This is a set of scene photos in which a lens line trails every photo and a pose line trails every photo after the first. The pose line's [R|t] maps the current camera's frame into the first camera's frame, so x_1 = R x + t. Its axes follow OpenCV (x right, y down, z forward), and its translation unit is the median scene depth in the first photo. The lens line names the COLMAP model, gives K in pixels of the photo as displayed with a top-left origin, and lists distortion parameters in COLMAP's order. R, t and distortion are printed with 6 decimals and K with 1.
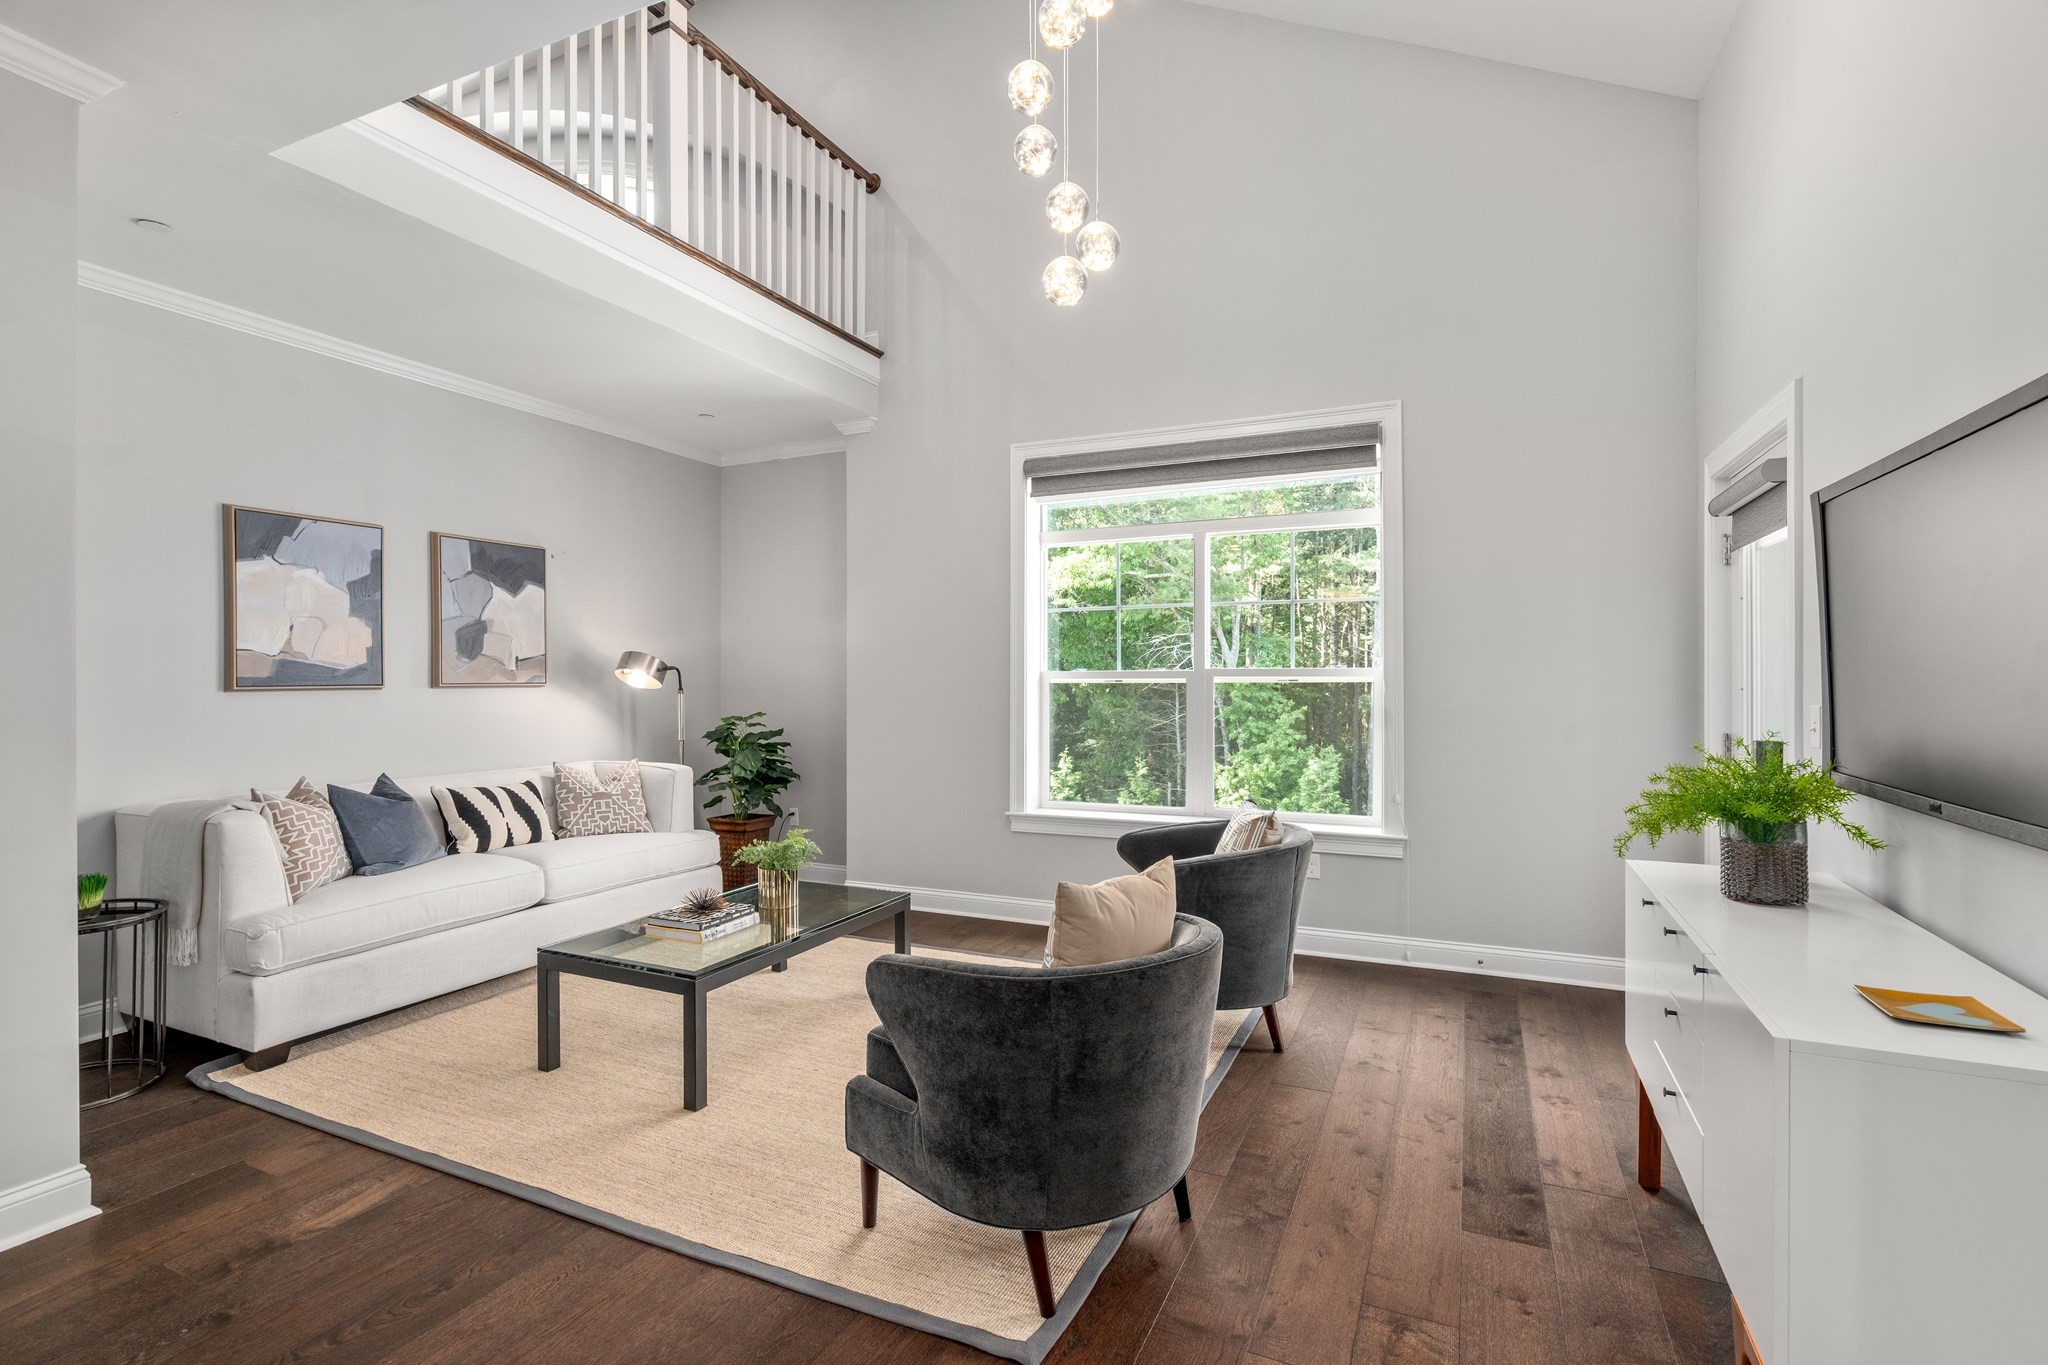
lens RADIAL K [[932.6, 0, 1029.2], [0, 932.6, 679.5], [0, 0, 1]] dist [-0.000164, 0.000371]
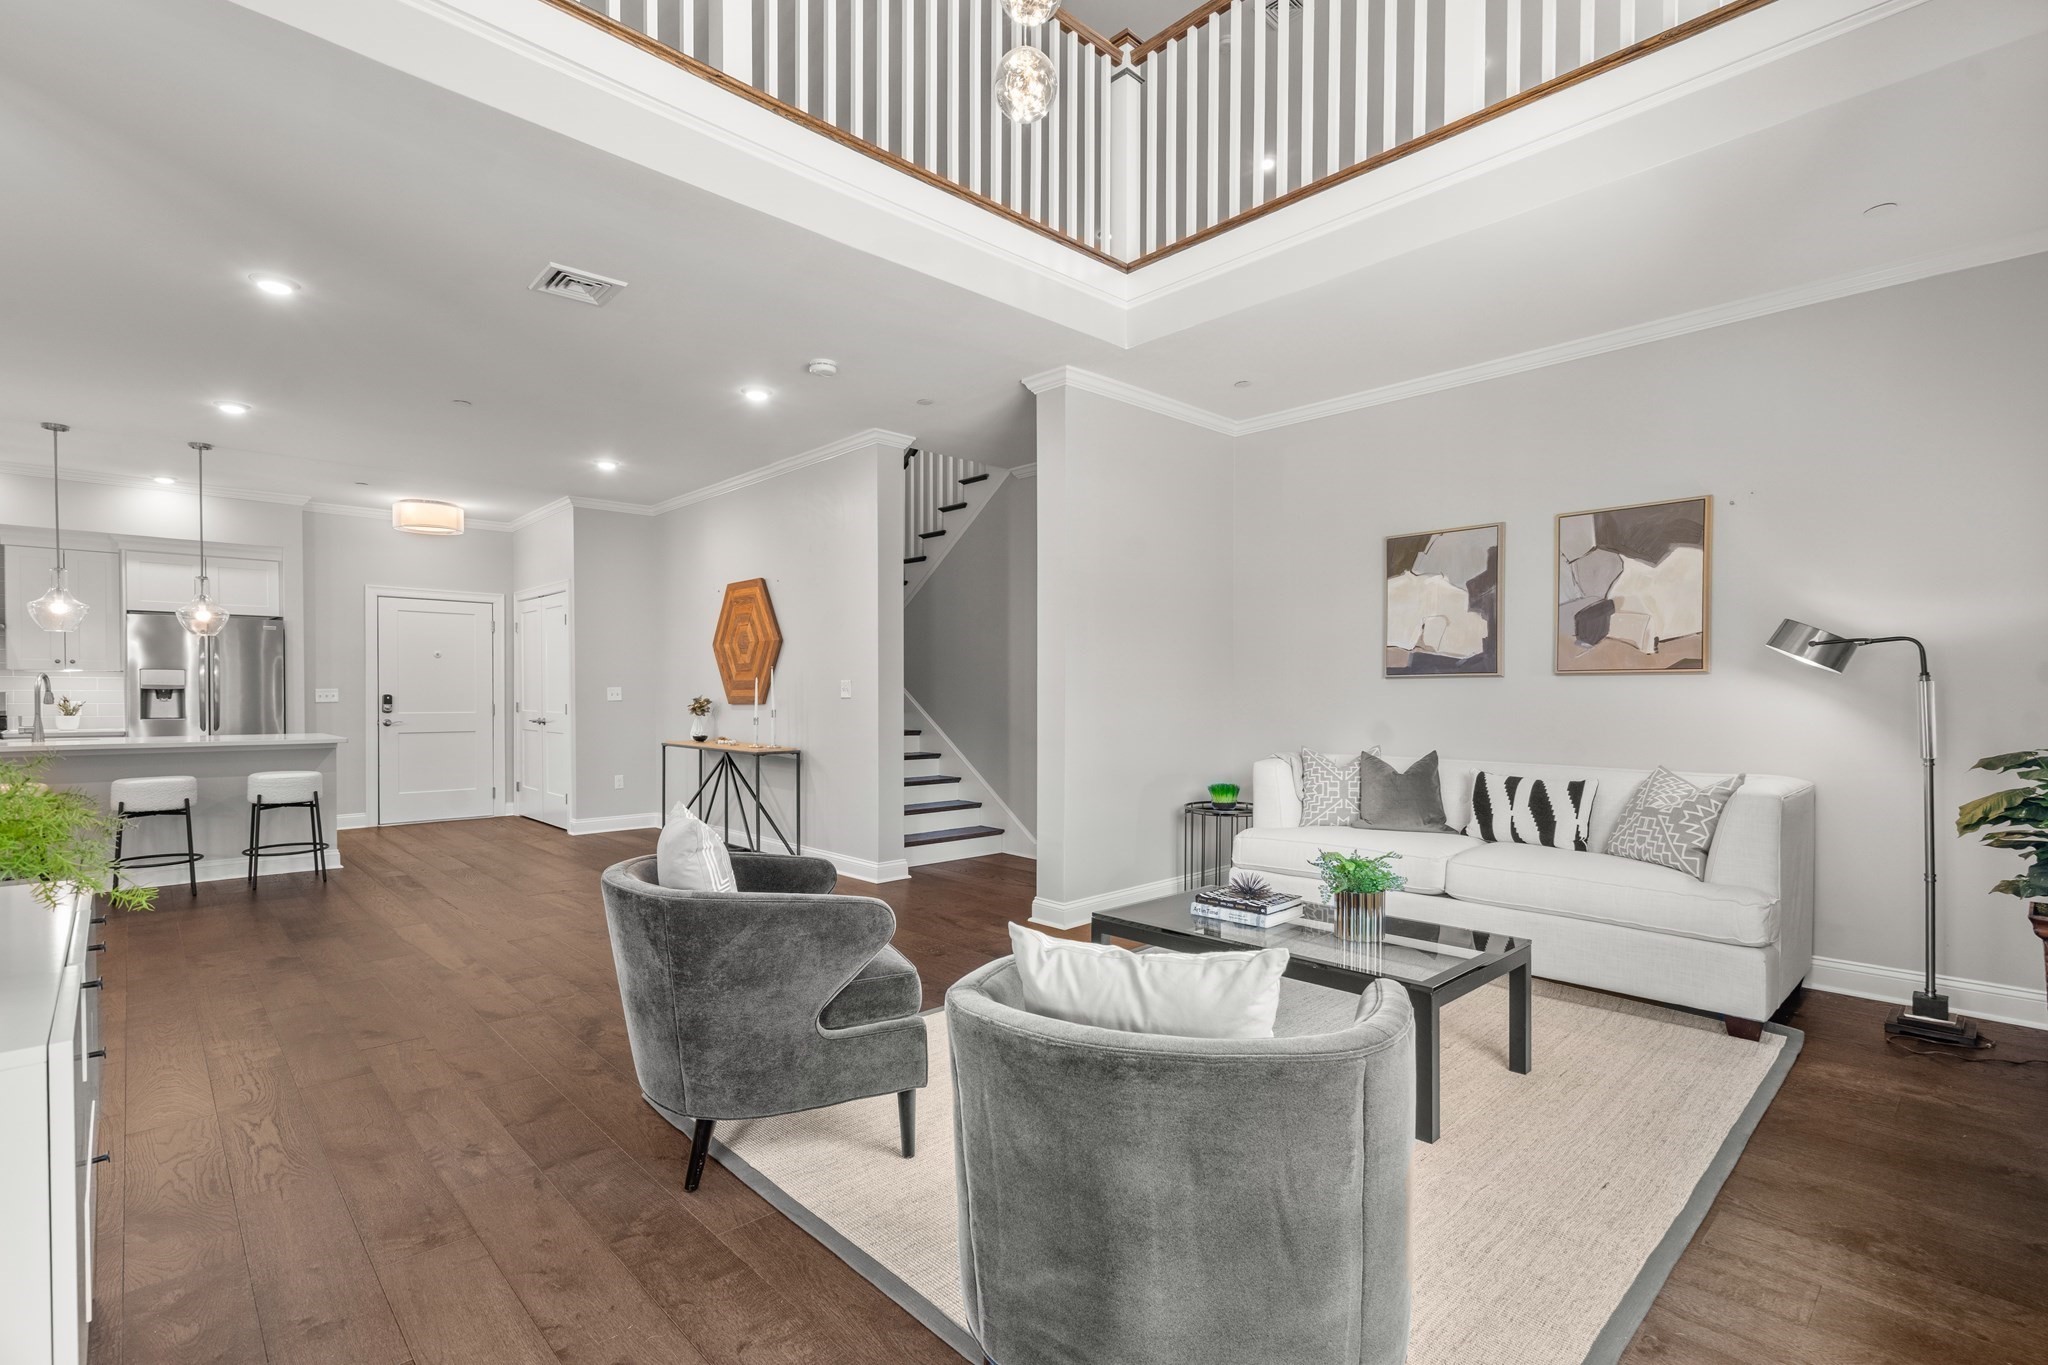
lens RADIAL K [[946.9, 0, 1034.5], [0, 946.9, 705.8], [0, 0, 1]] dist [-0.001849, -0.000168]
pose [[-0.359109, 0.013550, -0.933197, 0.513378], [-0.000199, 0.999893, 0.014595, 0.028358], [0.933296, 0.005427, -0.359068, 0.904651]]
